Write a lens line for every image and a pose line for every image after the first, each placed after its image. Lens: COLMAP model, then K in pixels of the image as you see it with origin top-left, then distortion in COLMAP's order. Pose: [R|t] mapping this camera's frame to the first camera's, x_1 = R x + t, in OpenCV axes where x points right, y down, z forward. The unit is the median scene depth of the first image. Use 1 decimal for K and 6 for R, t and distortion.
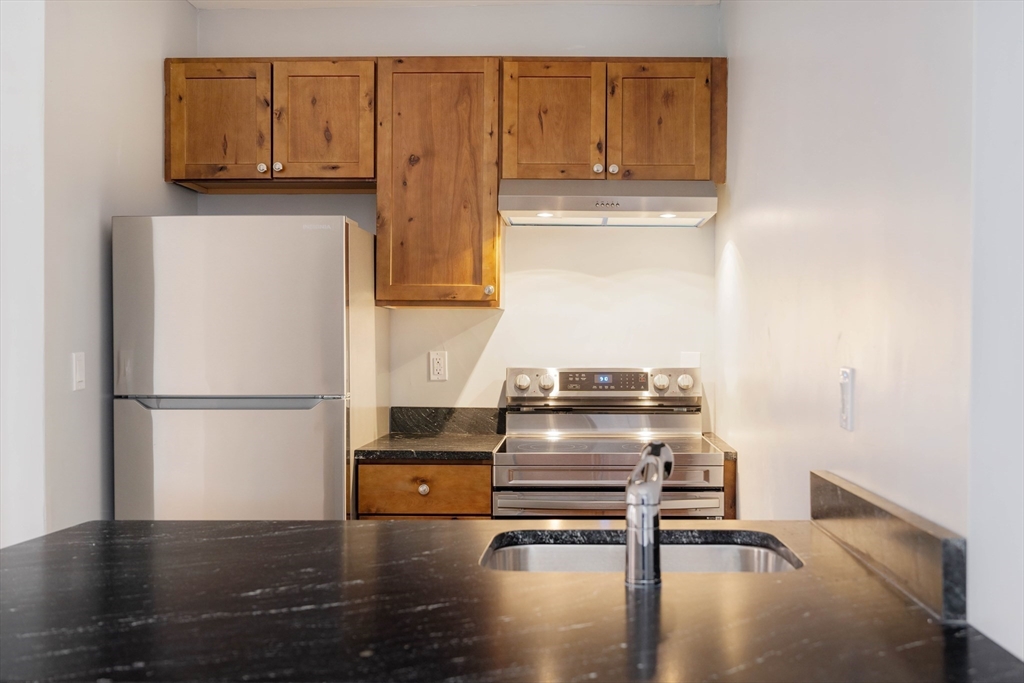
lens RADIAL K [[942.9, 0, 512.1], [0, 942.9, 347.6], [0, 0, 1]] dist [0.008702, 0.000000]
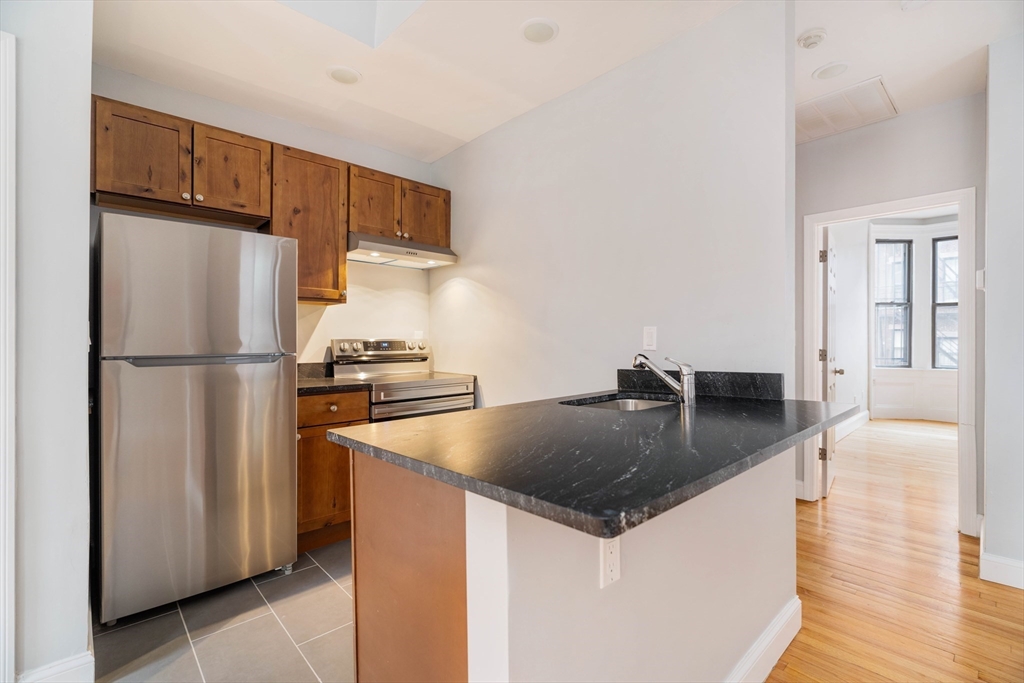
lens RADIAL K [[462.1, 0, 515.5], [0, 462.1, 336.1], [0, 0, 1]] dist [-0.005110, 0.002375]
pose [[0.715283, 0.002693, 0.698830, -0.391767], [0.003142, 0.999970, -0.007069, 0.025111], [-0.698828, 0.007252, 0.715253, 0.163643]]
